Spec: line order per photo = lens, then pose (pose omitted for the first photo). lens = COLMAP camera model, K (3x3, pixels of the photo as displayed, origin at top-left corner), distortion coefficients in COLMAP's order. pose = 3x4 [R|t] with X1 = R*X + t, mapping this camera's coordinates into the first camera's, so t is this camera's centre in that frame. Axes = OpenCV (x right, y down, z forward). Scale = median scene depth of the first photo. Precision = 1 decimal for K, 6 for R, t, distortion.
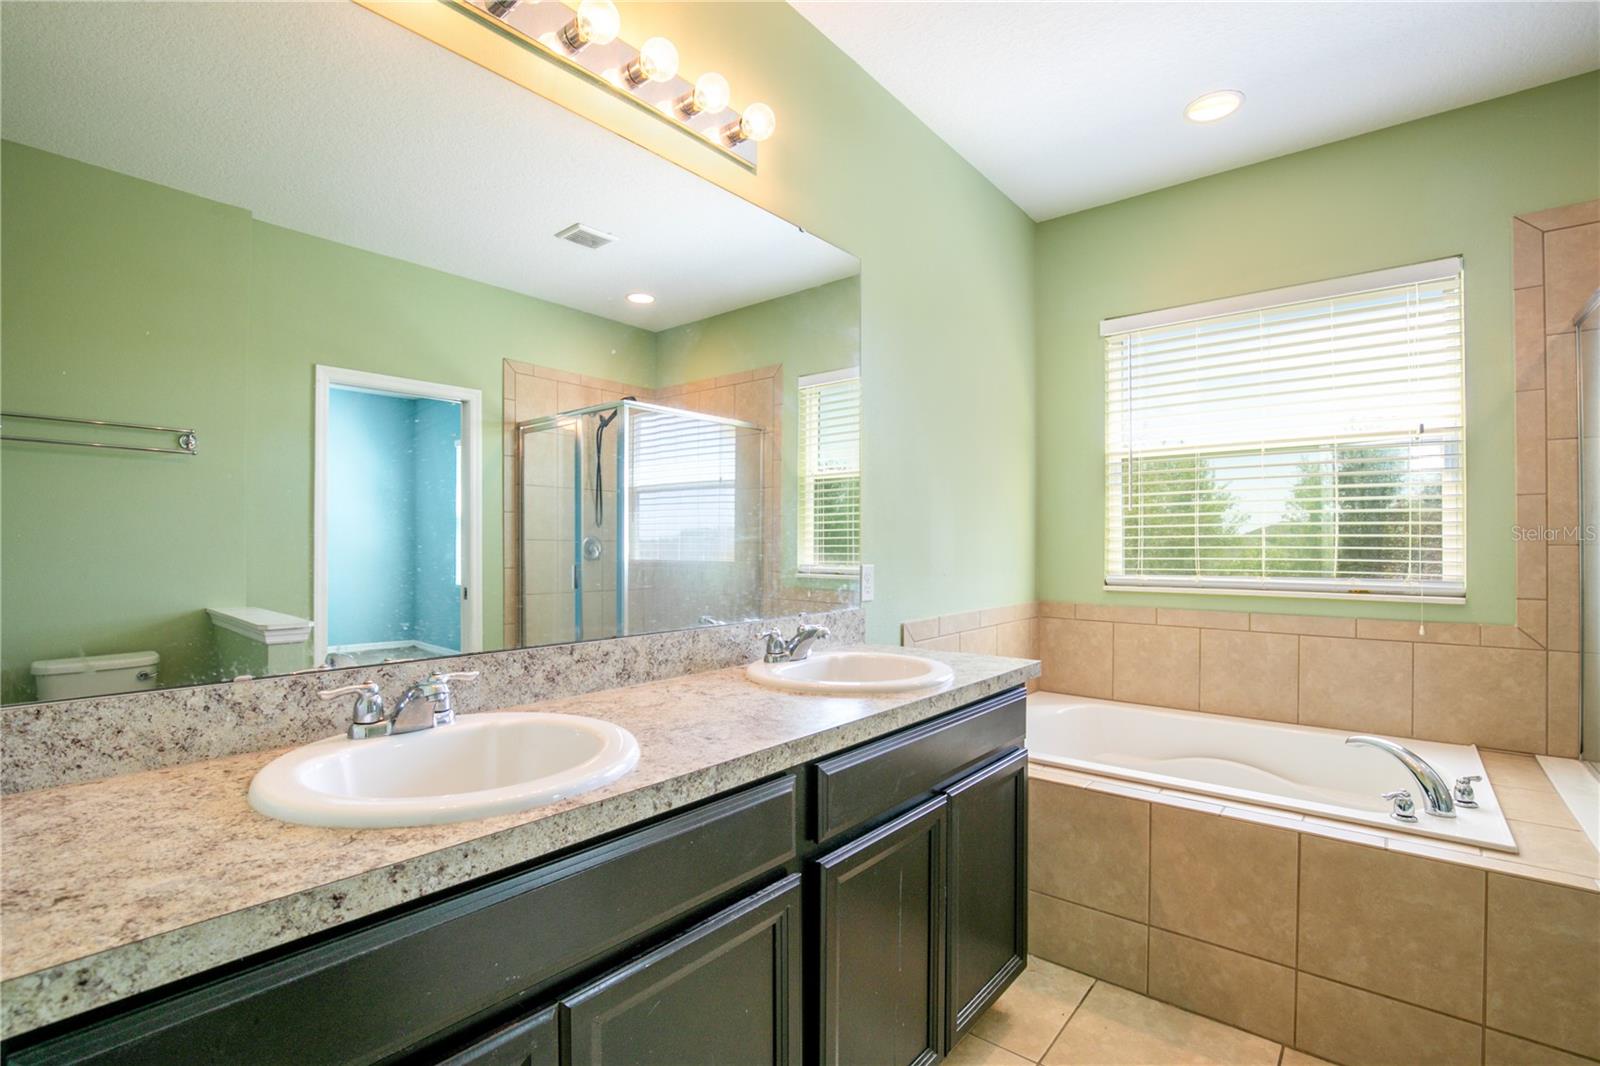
lens RADIAL K [[727.6, 0, 799.0], [0, 727.6, 539.2], [0, 0, 1]] dist [-0.036457, 0.009158]
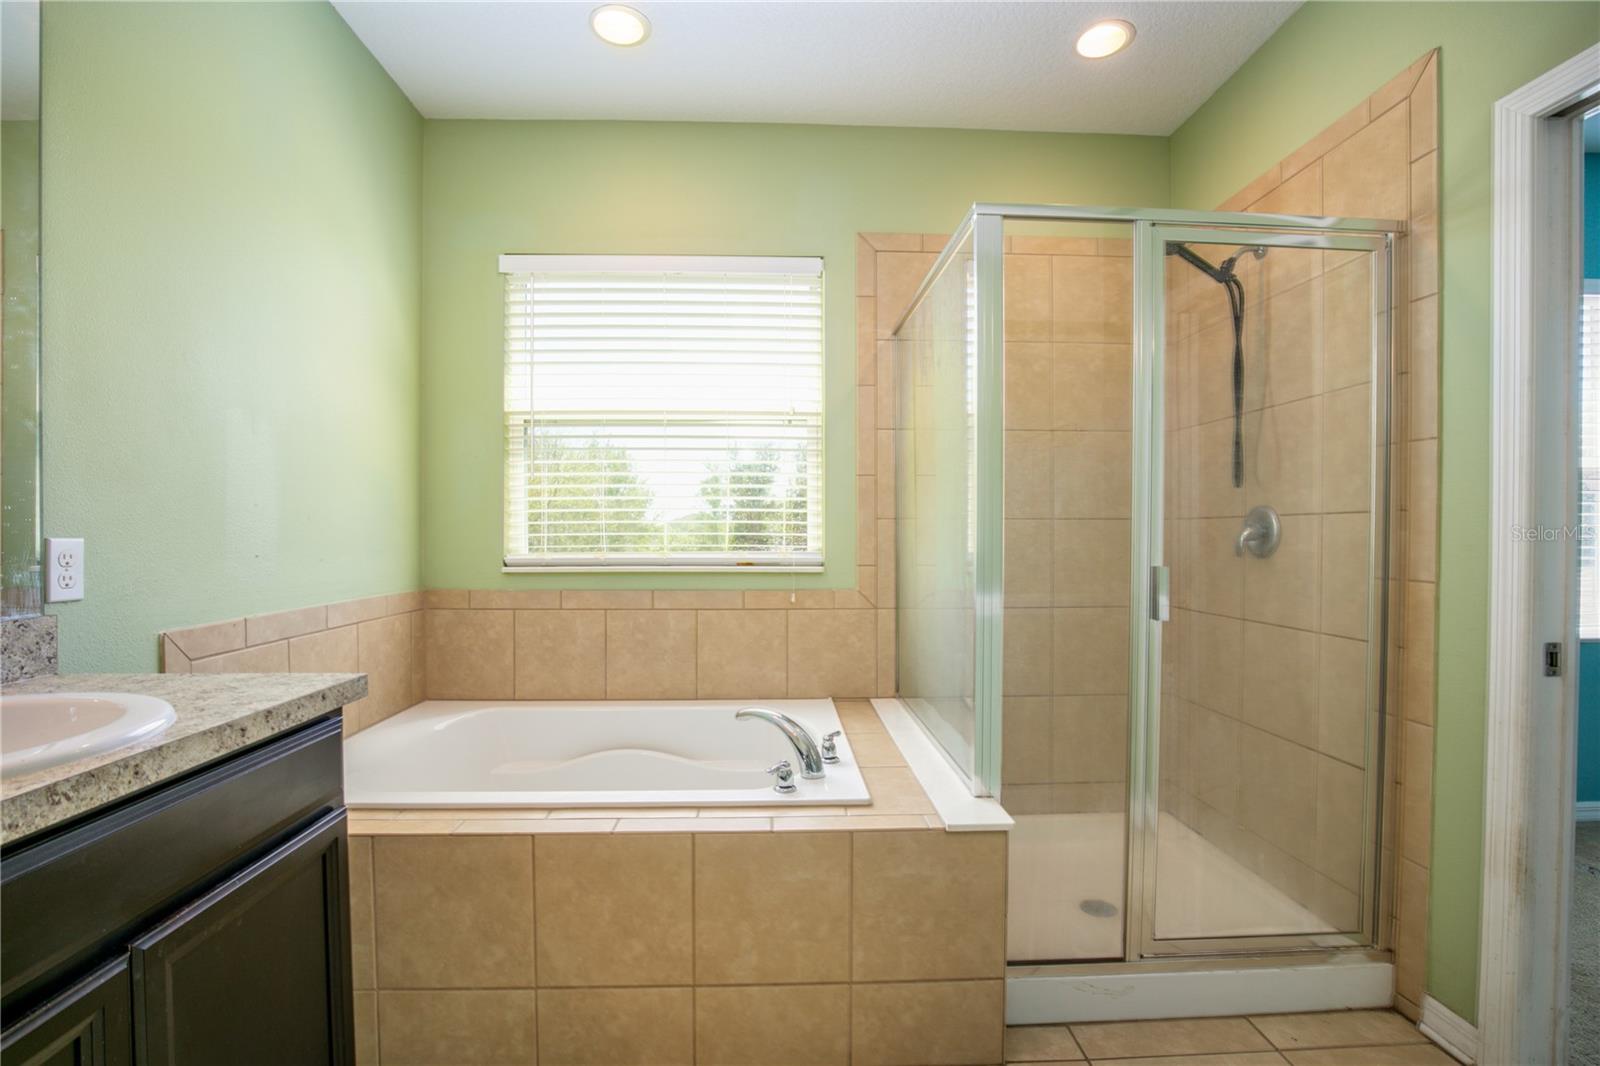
lens RADIAL K [[730.2, 0, 791.8], [0, 730.2, 546.9], [0, 0, 1]] dist [-0.037917, 0.006919]
pose [[0.745616, -0.013660, 0.666236, 0.186085], [-0.002738, 0.999719, 0.023562, 0.033755], [-0.666371, -0.019392, 0.745368, 0.240010]]
